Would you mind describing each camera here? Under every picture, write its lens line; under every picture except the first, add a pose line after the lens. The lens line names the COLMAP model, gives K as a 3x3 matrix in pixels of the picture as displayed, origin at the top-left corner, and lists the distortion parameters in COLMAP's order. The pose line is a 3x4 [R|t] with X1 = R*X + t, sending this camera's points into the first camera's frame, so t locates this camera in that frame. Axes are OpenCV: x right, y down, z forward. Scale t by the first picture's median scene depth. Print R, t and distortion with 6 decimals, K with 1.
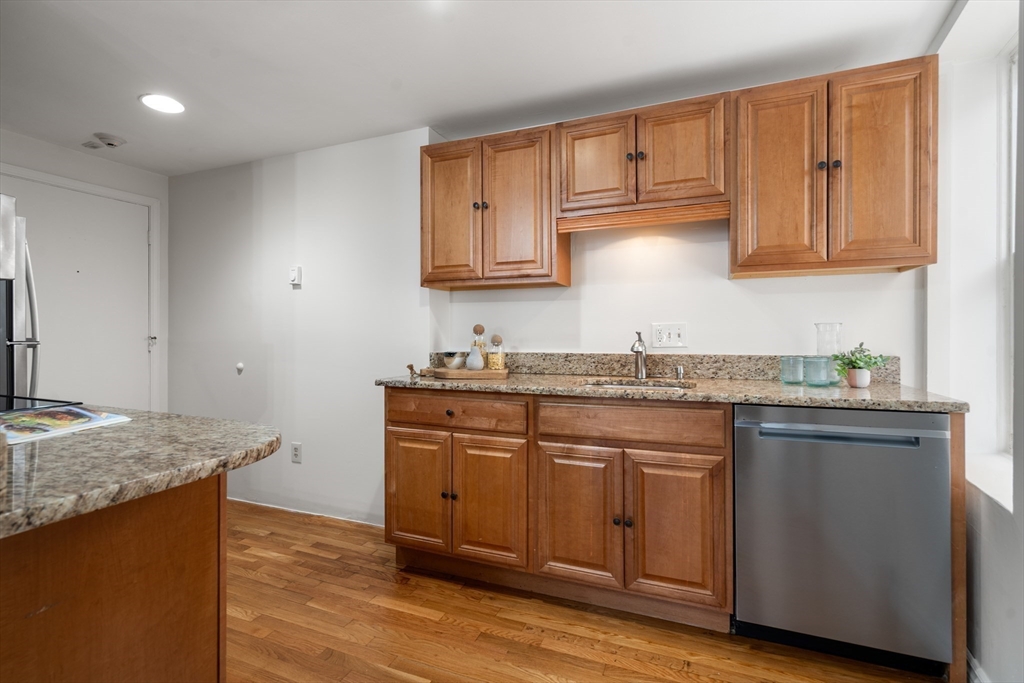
lens RADIAL K [[467.0, 0, 510.9], [0, 467.0, 330.9], [0, 0, 1]] dist [-0.000743, -0.000118]
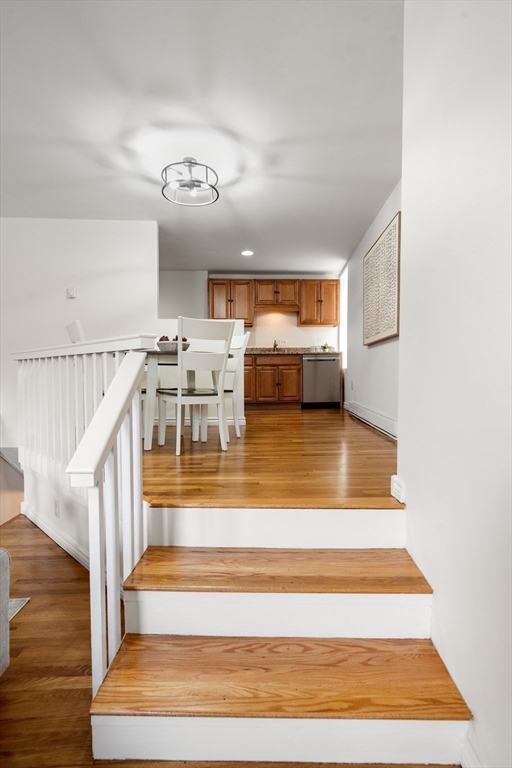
lens RADIAL K [[380.2, 0, 256.0], [0, 380.2, 384.0], [0, 0, 1]] dist [0.000779, 0.000064]
pose [[0.906402, -0.013787, 0.422191, -1.261734], [0.001743, 0.999581, 0.028901, 0.288683], [-0.422413, -0.025460, 0.906046, -1.822352]]
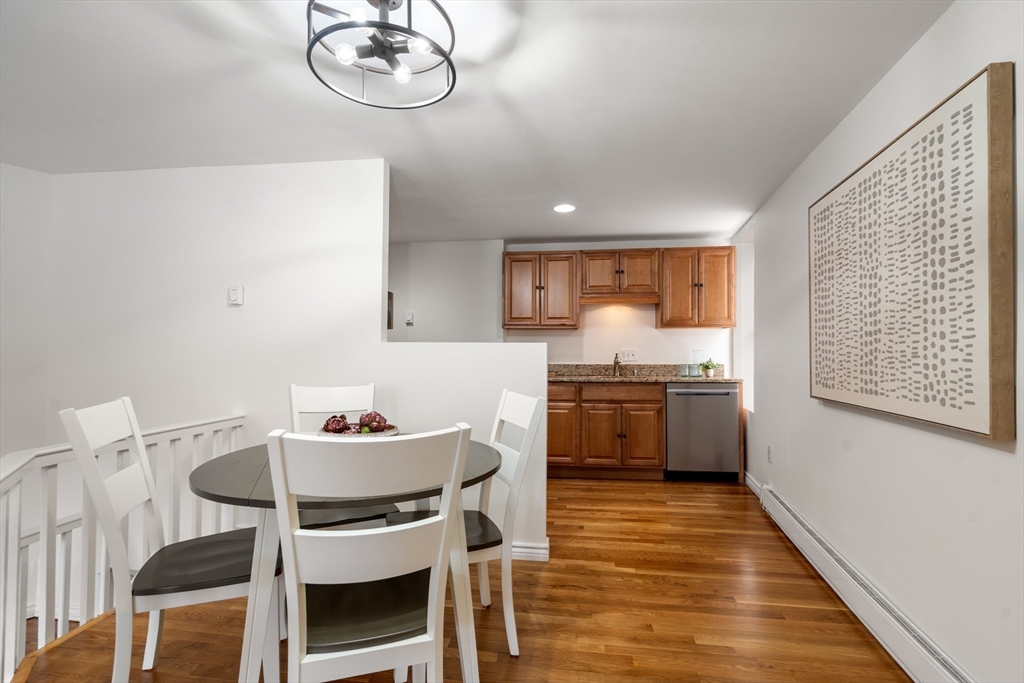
lens RADIAL K [[464.9, 0, 512.0], [0, 464.9, 341.5], [0, 0, 1]] dist [-0.002430, 0.000406]
pose [[0.968225, 0.011151, 0.249833, -0.803154], [-0.006210, 0.999769, -0.020555, -0.005929], [-0.250004, 0.018350, 0.968071, -1.021065]]
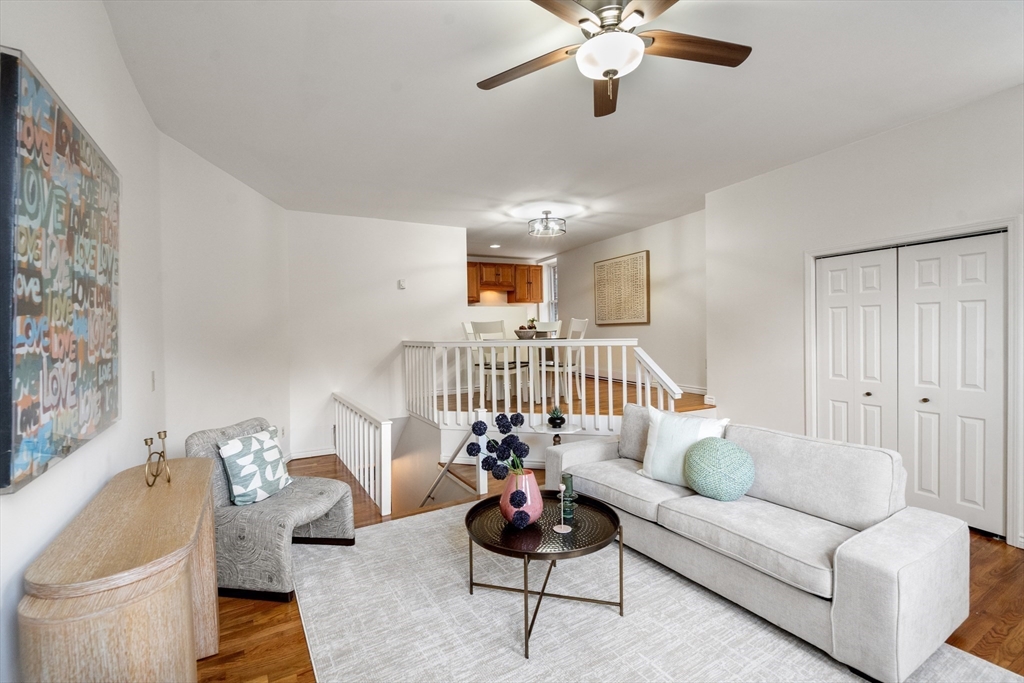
lens RADIAL K [[464.9, 0, 512.0], [0, 464.9, 341.5], [0, 0, 1]] dist [-0.002430, 0.000406]
pose [[0.607438, -0.035345, 0.793581, -3.337739], [0.020893, 0.999375, 0.028518, 0.135800], [-0.794093, -0.000743, 0.607796, -1.856631]]
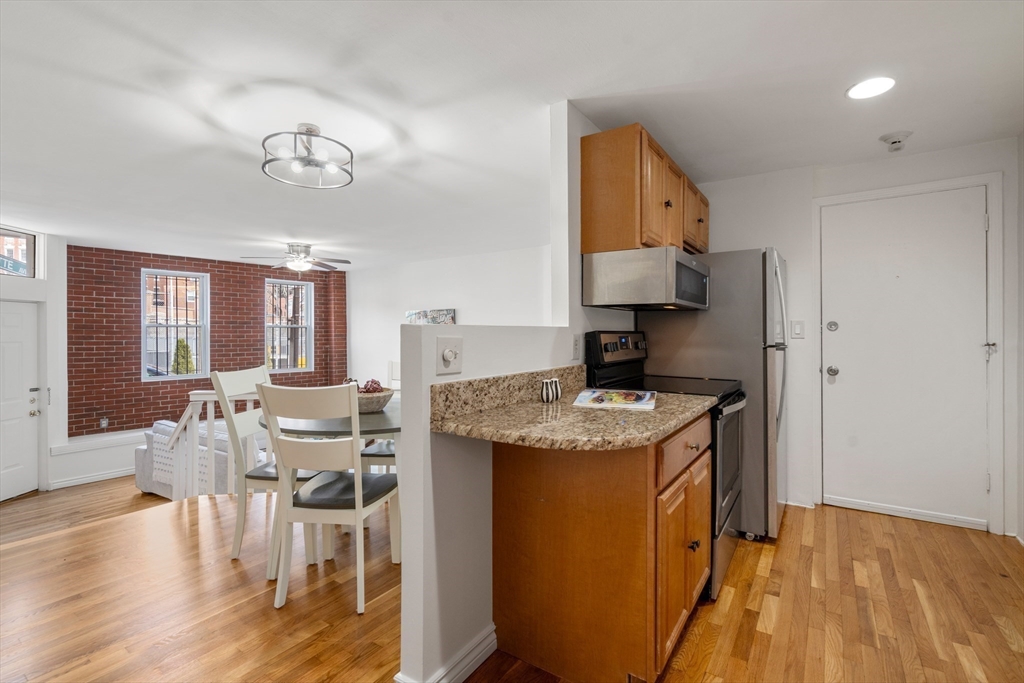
lens RADIAL K [[467.6, 0, 513.1], [0, 467.6, 335.0], [0, 0, 1]] dist [-0.000091, 0.000014]
pose [[-0.202995, 0.001603, -0.979178, 0.356976], [0.003643, 0.999993, 0.000882, -0.007729], [0.979173, -0.003389, -0.203000, 0.588564]]
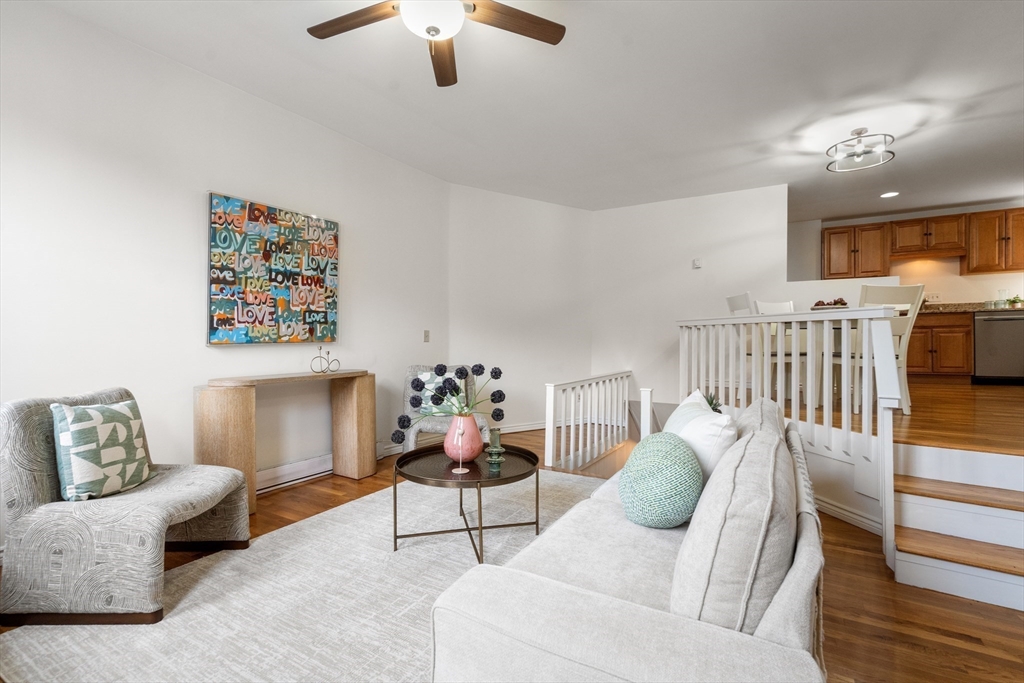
lens RADIAL K [[464.9, 0, 512.0], [0, 464.9, 341.5], [0, 0, 1]] dist [-0.002430, 0.000406]
pose [[0.988041, 0.000376, -0.154188, -1.998297], [0.000874, 0.999967, 0.008039, 0.292248], [0.154186, -0.008077, 0.988009, -2.451960]]
